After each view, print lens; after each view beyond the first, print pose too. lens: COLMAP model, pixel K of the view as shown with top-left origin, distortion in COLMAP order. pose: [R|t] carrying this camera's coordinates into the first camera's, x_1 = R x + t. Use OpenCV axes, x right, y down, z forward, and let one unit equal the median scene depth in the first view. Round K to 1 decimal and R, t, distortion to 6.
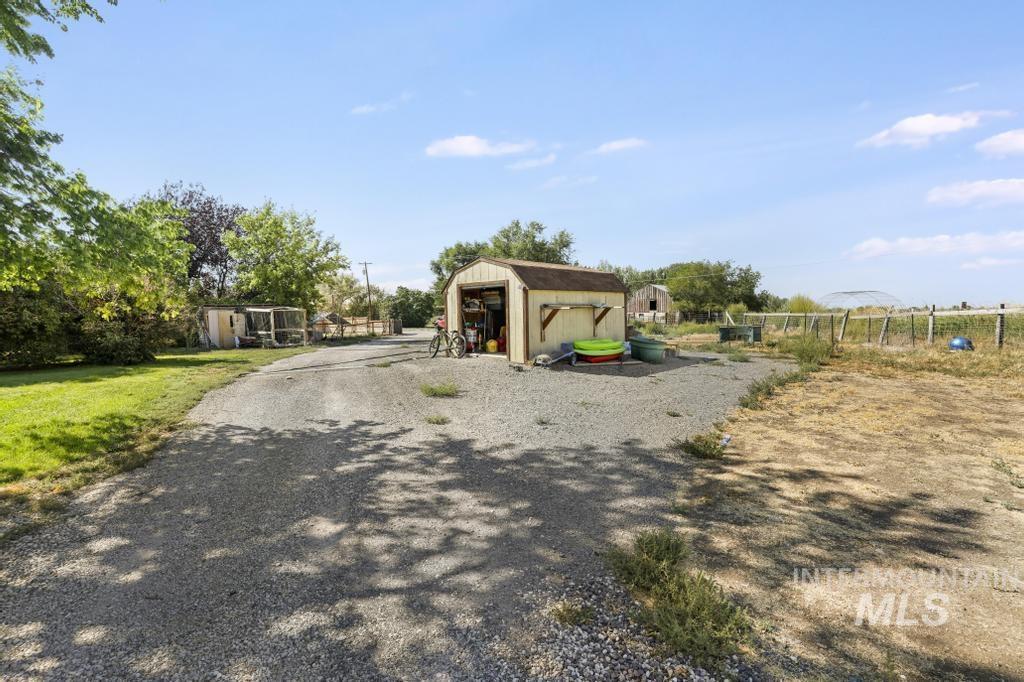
lens RADIAL K [[441.7, 0, 511.8], [0, 441.7, 337.8], [0, 0, 1]] dist [-0.001881, -0.000034]
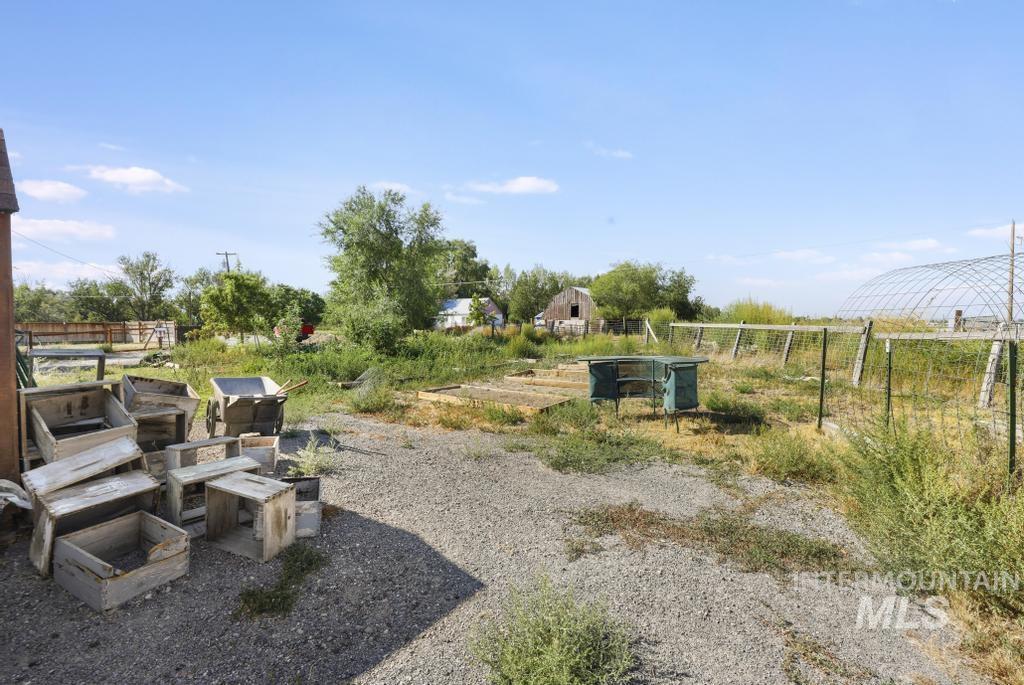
lens RADIAL K [[441.7, 0, 511.5], [0, 441.7, 341.5], [0, 0, 1]] dist [-0.001881, -0.000034]
pose [[0.992664, 0.007512, 0.120674, 0.101222], [-0.006912, 0.999962, -0.005393, -0.010801], [-0.120710, 0.004519, 0.992678, 0.180038]]
